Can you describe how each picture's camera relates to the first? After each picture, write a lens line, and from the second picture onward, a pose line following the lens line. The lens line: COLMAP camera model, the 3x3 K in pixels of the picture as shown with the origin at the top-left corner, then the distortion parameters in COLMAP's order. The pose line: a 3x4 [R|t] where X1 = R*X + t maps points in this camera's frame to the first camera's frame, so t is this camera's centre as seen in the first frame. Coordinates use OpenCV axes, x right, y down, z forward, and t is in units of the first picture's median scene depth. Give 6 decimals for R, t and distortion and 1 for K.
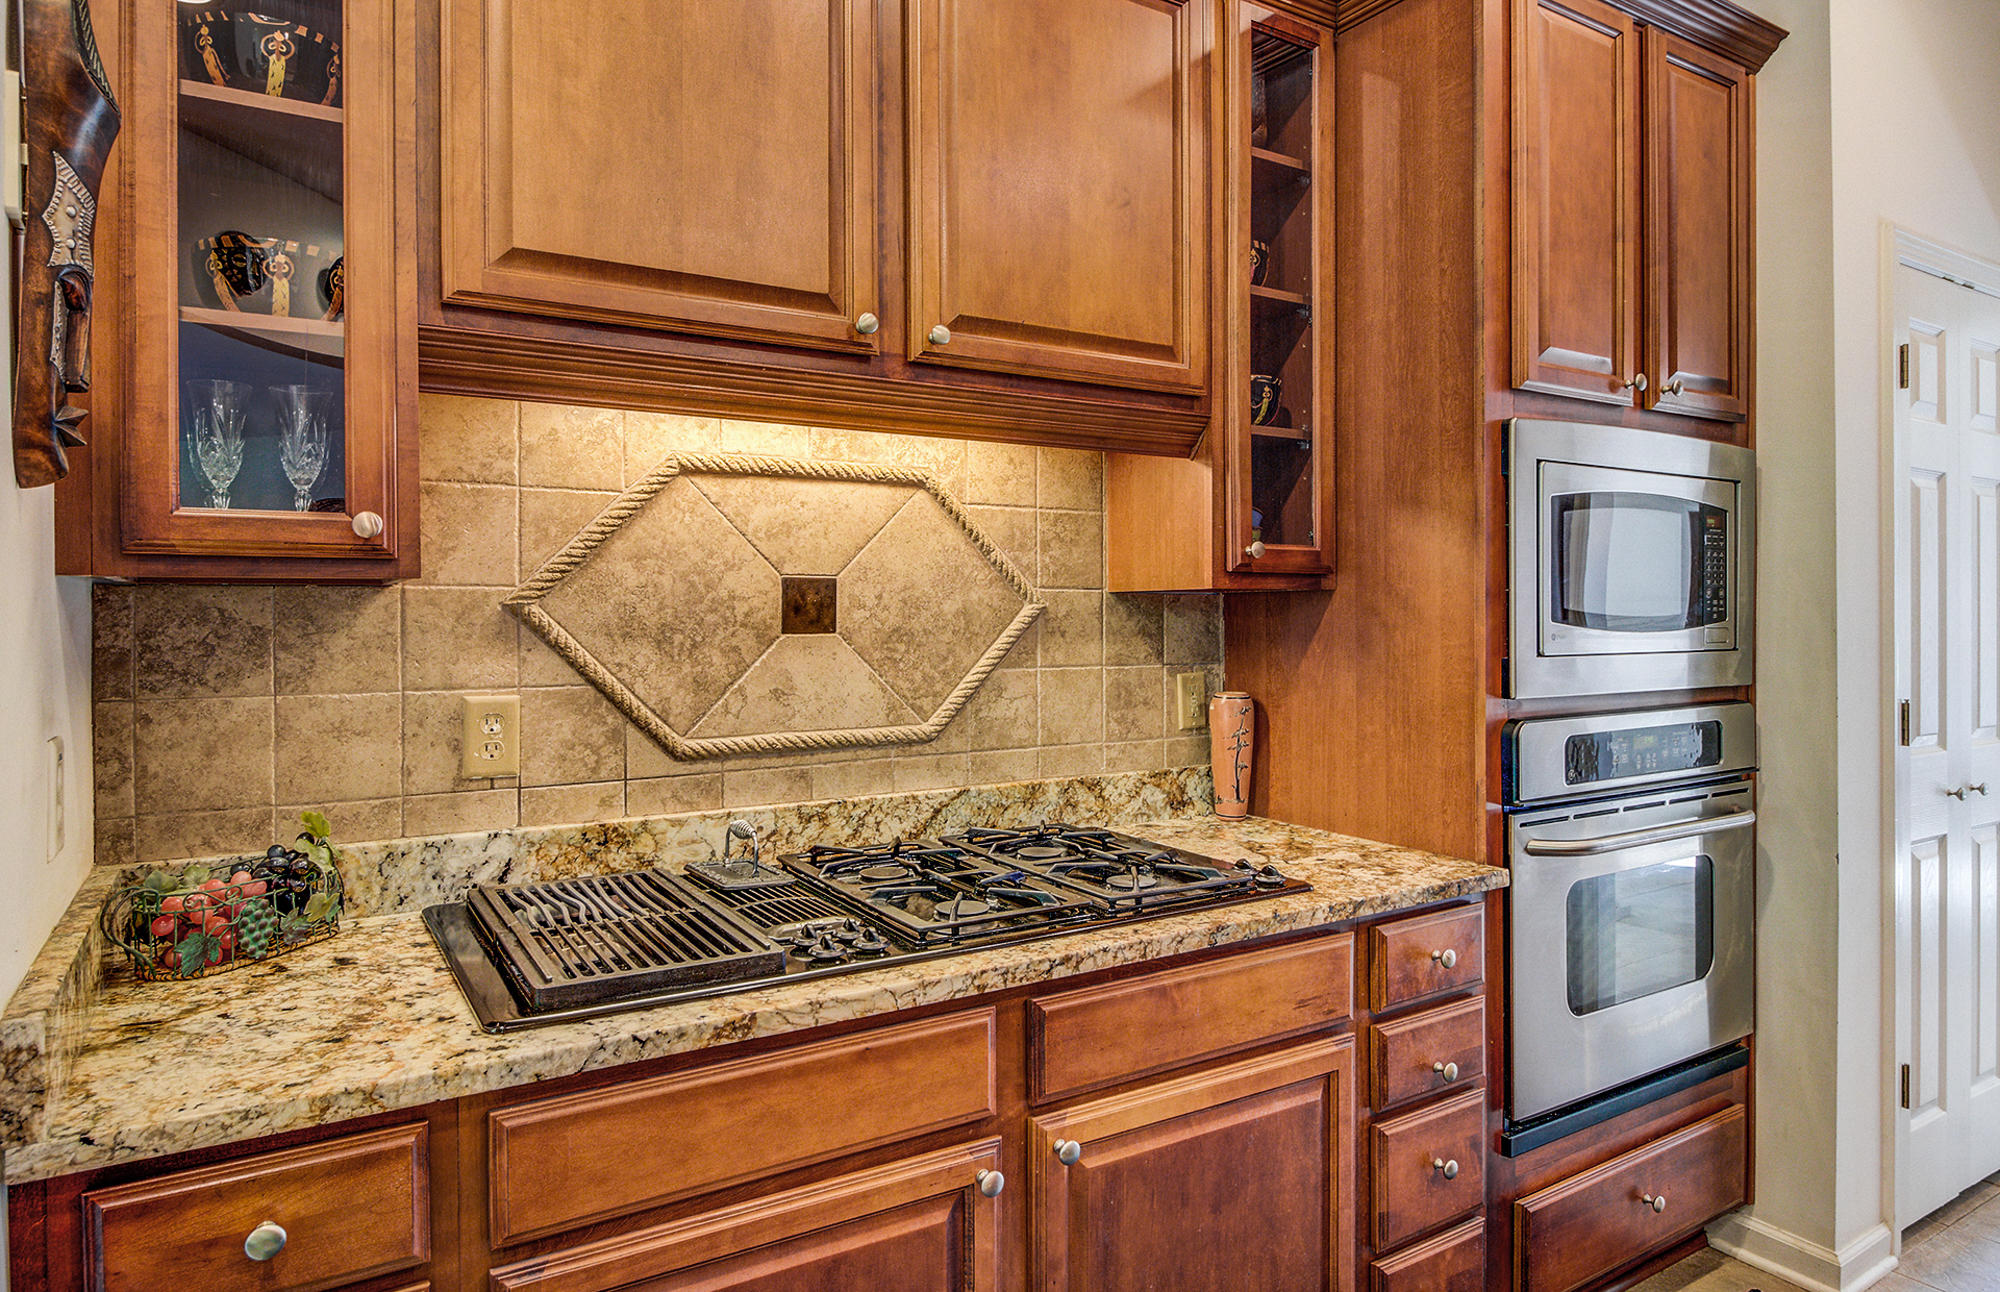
lens RADIAL K [[1158.2, 0, 977.5], [0, 1158.2, 617.2], [0, 0, 1]] dist [-0.019120, -0.000705]
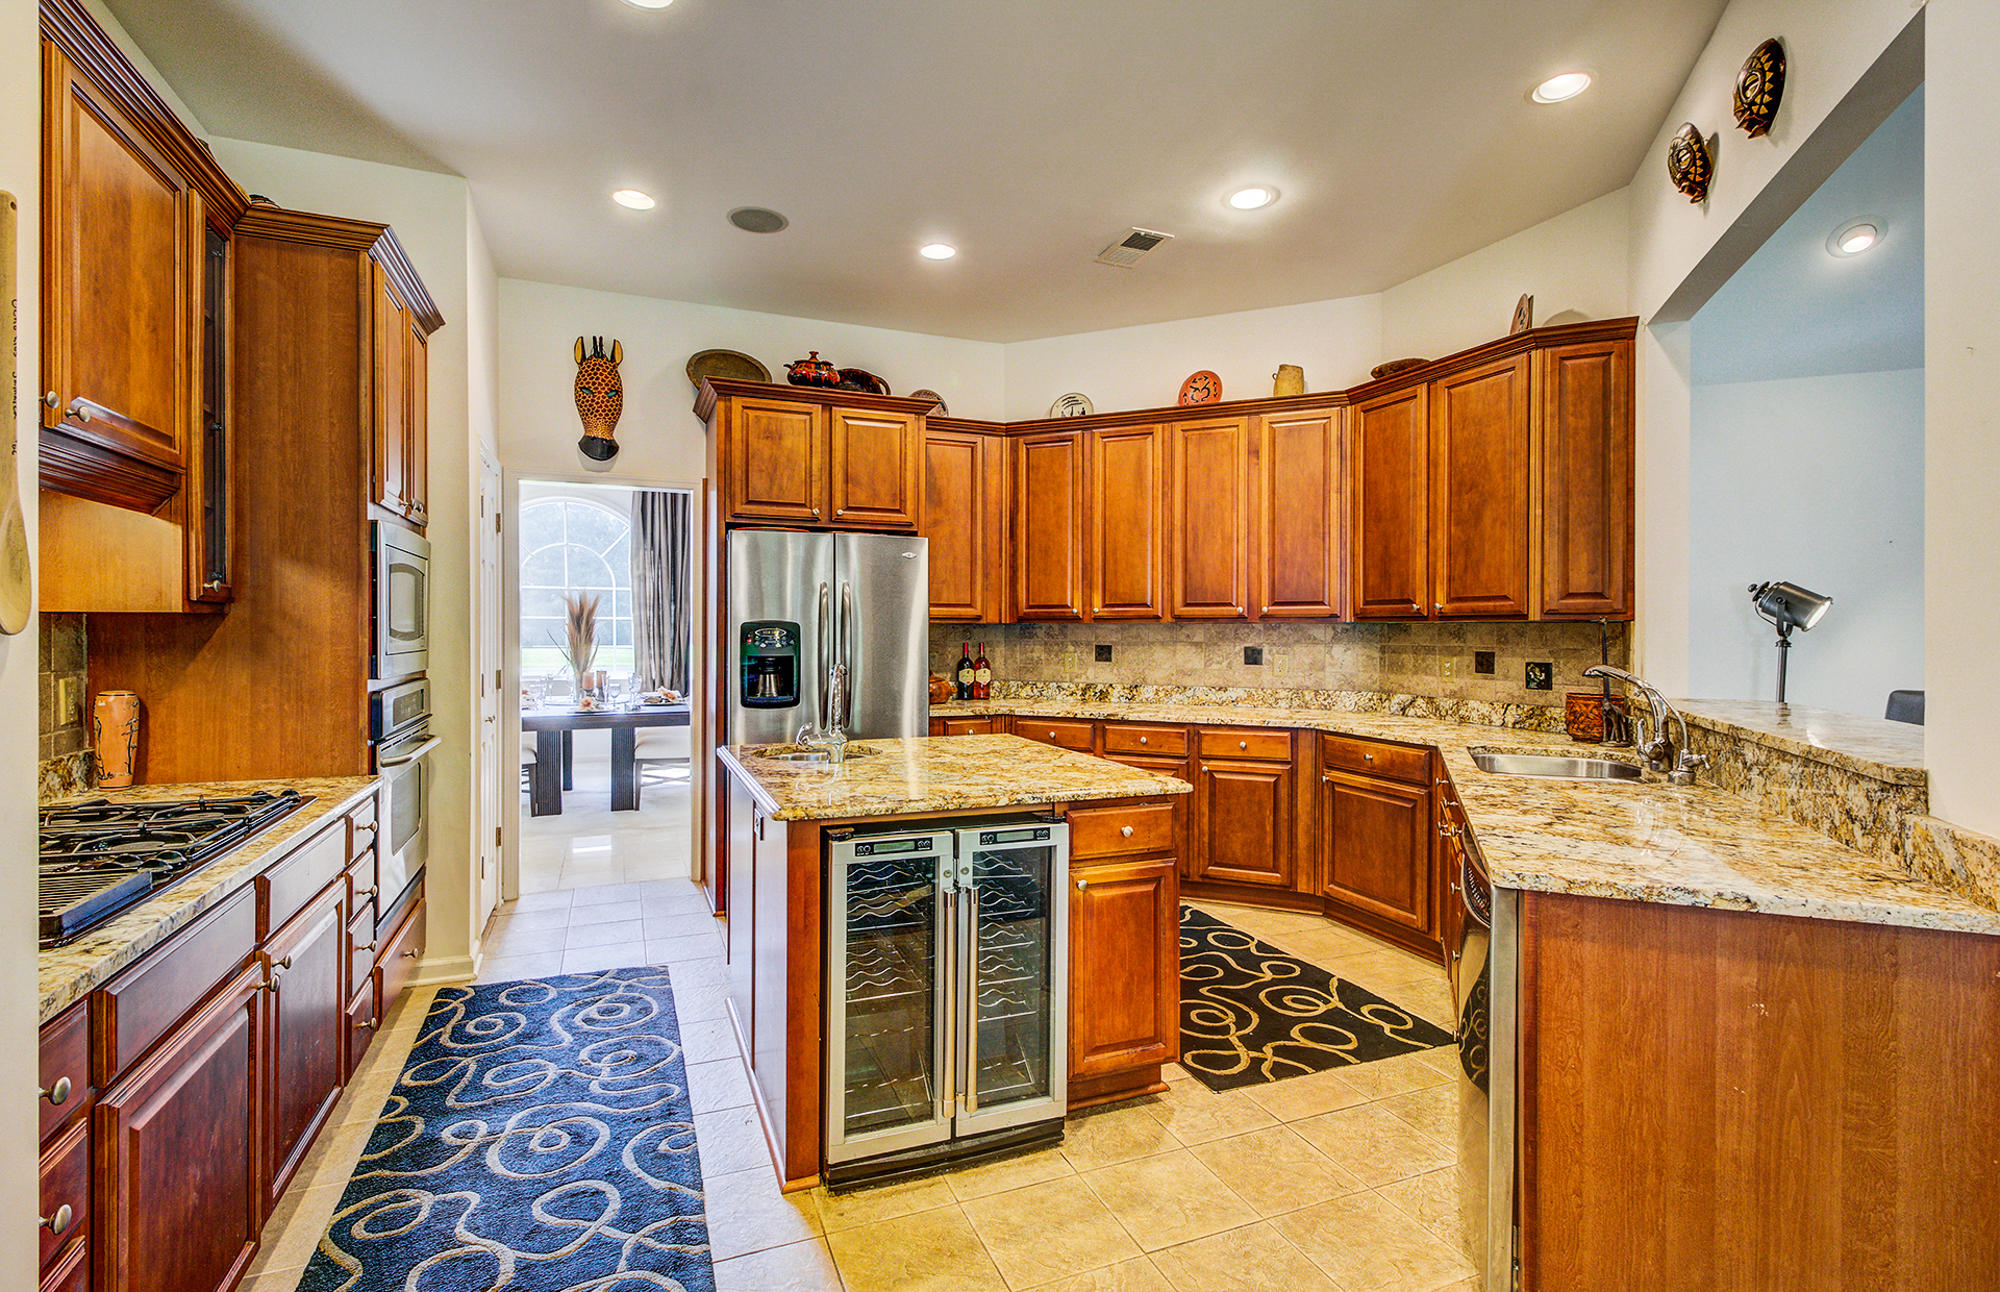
lens RADIAL K [[927.5, 0, 998.3], [0, 927.5, 640.2], [0, 0, 1]] dist [0.007936, -0.006976]
pose [[0.143975, -0.004570, 0.989571, -0.740226], [-0.000271, 0.999989, 0.004657, 0.003729], [-0.989581, -0.000939, 0.143973, -0.131050]]
